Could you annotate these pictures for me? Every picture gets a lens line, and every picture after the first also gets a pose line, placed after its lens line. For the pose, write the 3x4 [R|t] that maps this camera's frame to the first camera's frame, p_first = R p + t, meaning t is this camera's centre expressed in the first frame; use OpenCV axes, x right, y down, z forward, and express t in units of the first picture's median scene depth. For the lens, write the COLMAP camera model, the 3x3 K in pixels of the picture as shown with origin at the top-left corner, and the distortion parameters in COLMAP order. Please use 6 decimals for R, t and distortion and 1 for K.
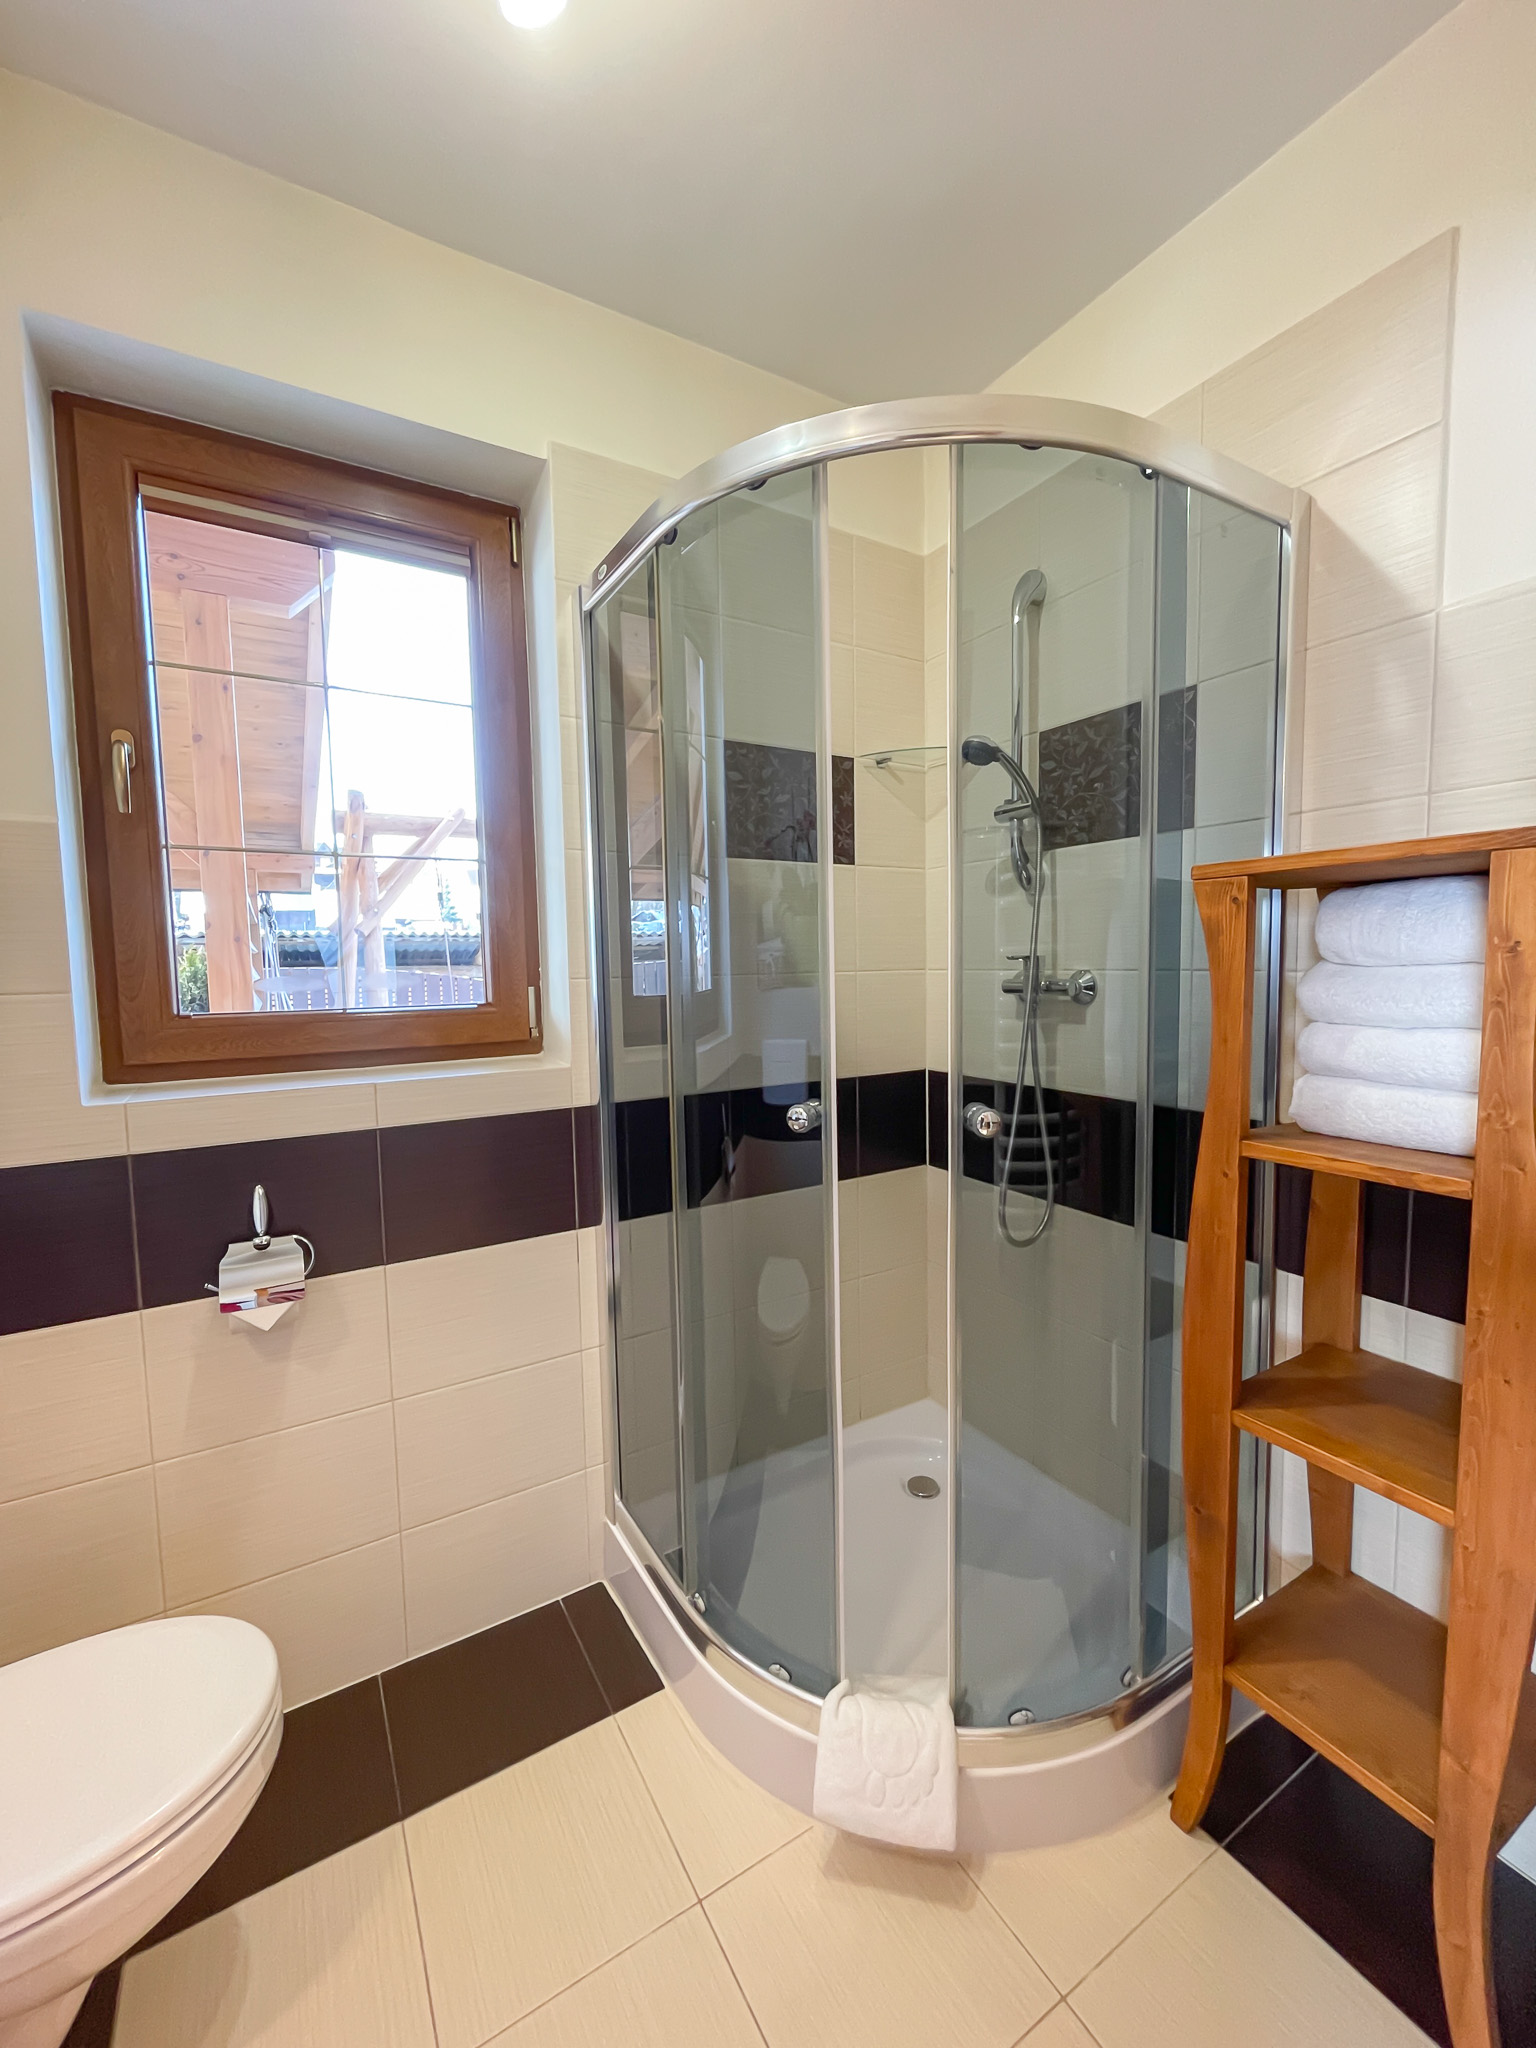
lens RADIAL K [[836.0, 0, 763.5], [0, 836.0, 1026.4], [0, 0, 1]] dist [-0.000665, 0.000230]
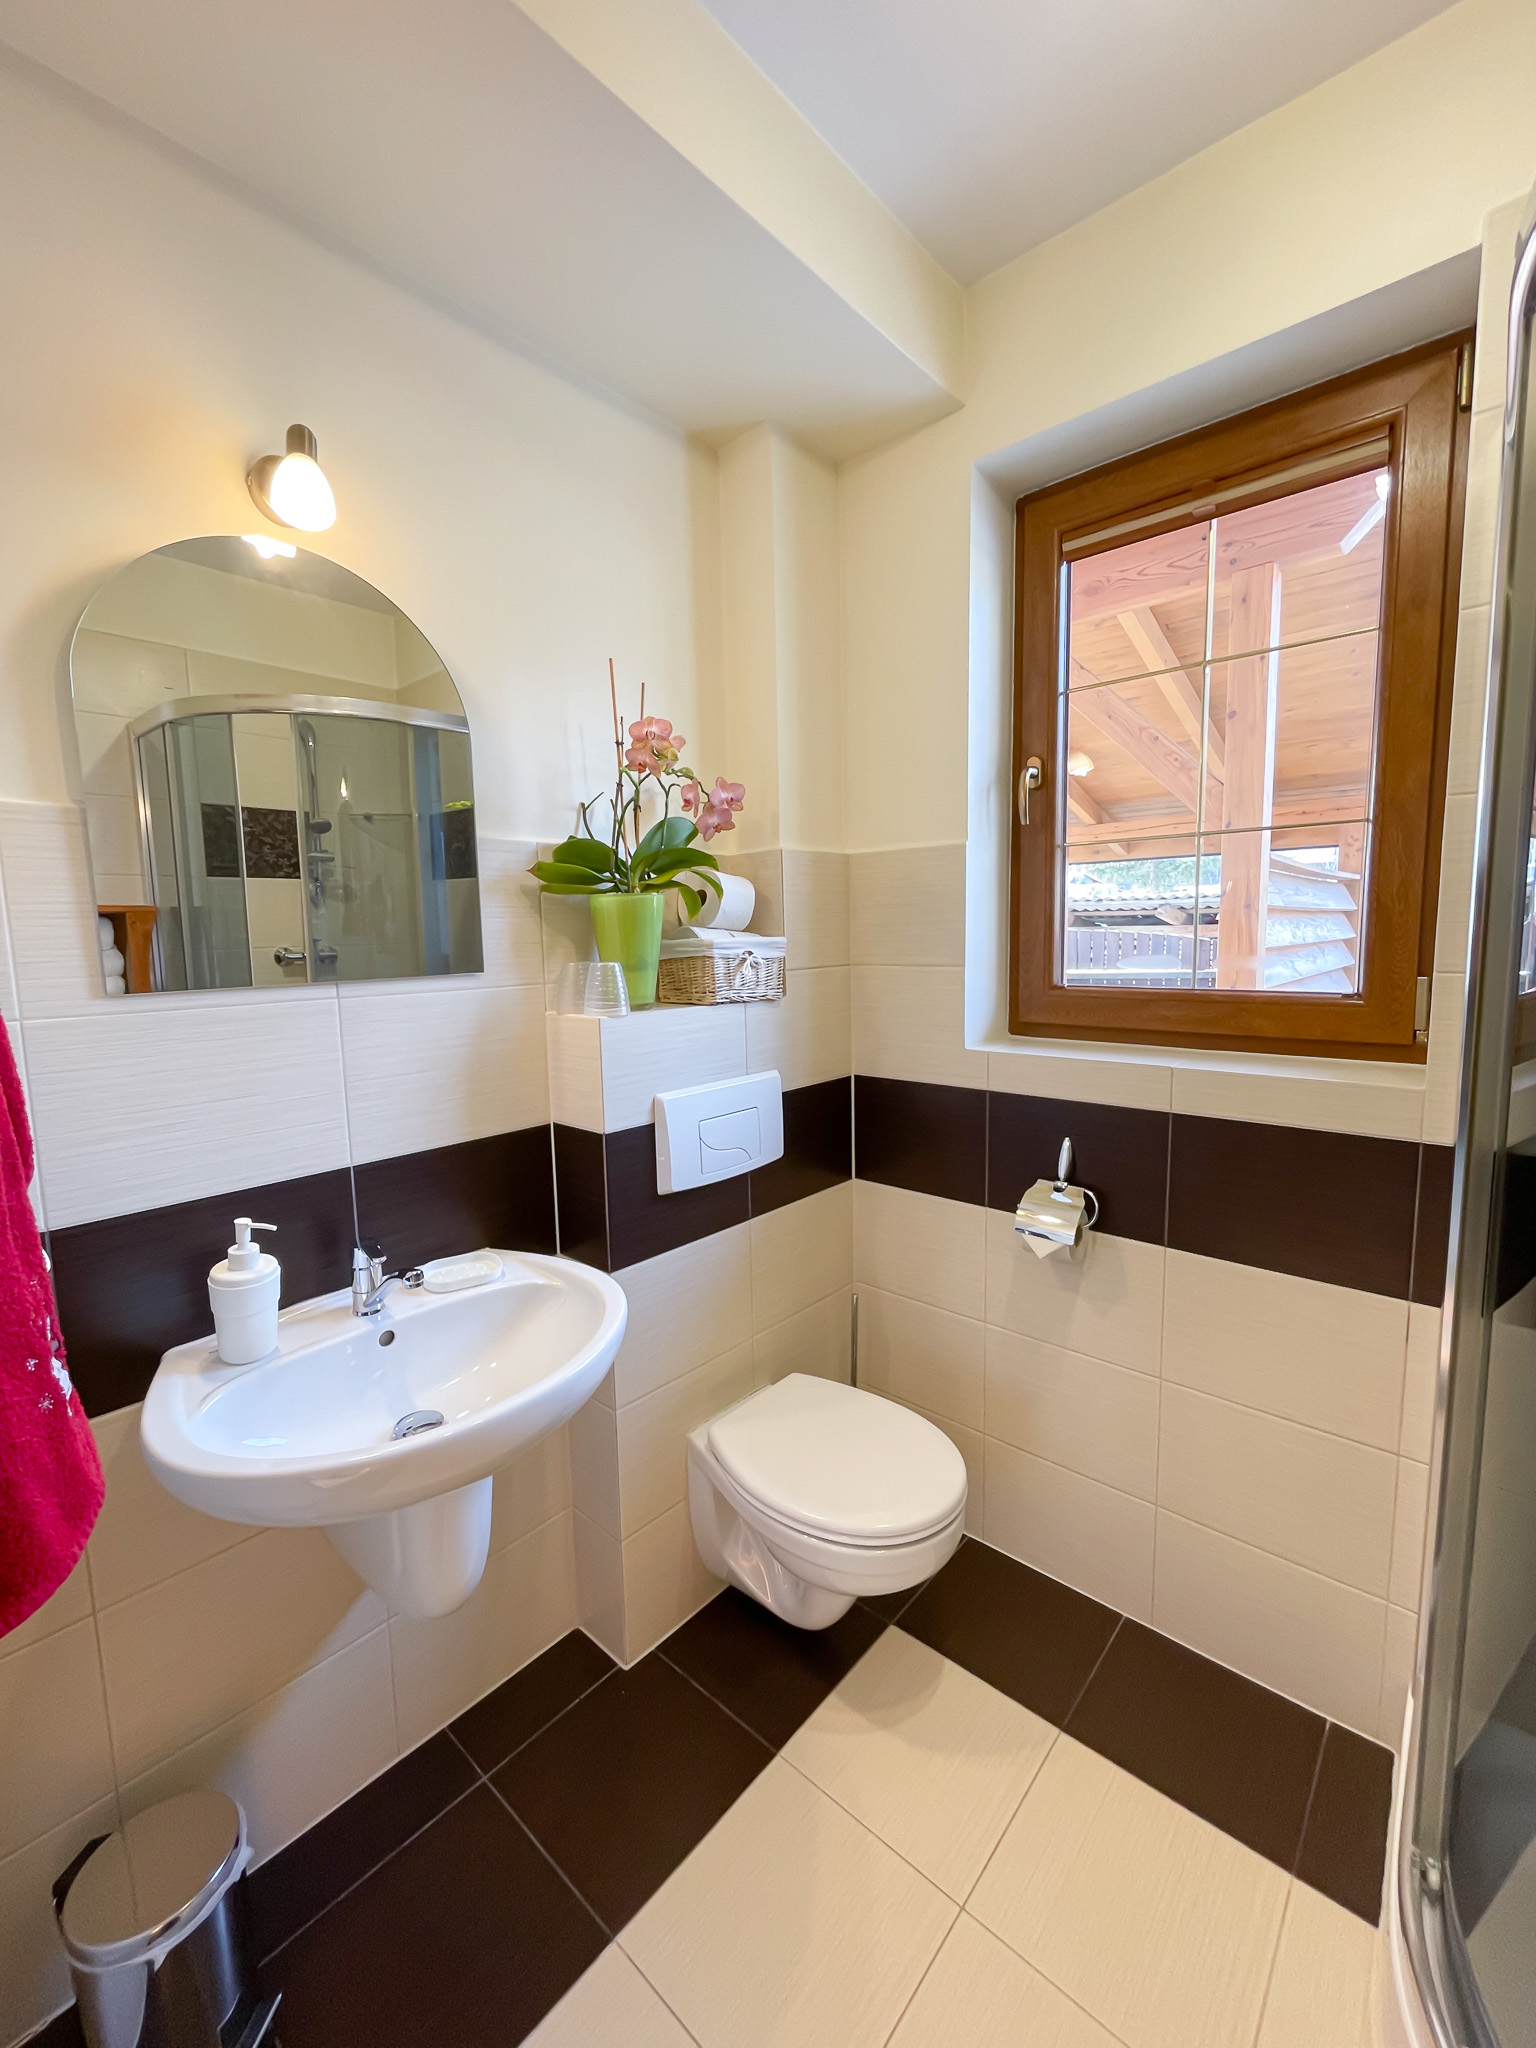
lens RADIAL K [[836.0, 0, 764.3], [0, 836.0, 1026.7], [0, 0, 1]] dist [-0.000665, 0.000230]
pose [[0.301028, 0.115779, -0.946561, 0.337096], [-0.056836, 0.993016, 0.103386, -0.057366], [0.951920, 0.022676, 0.305506, 0.232697]]
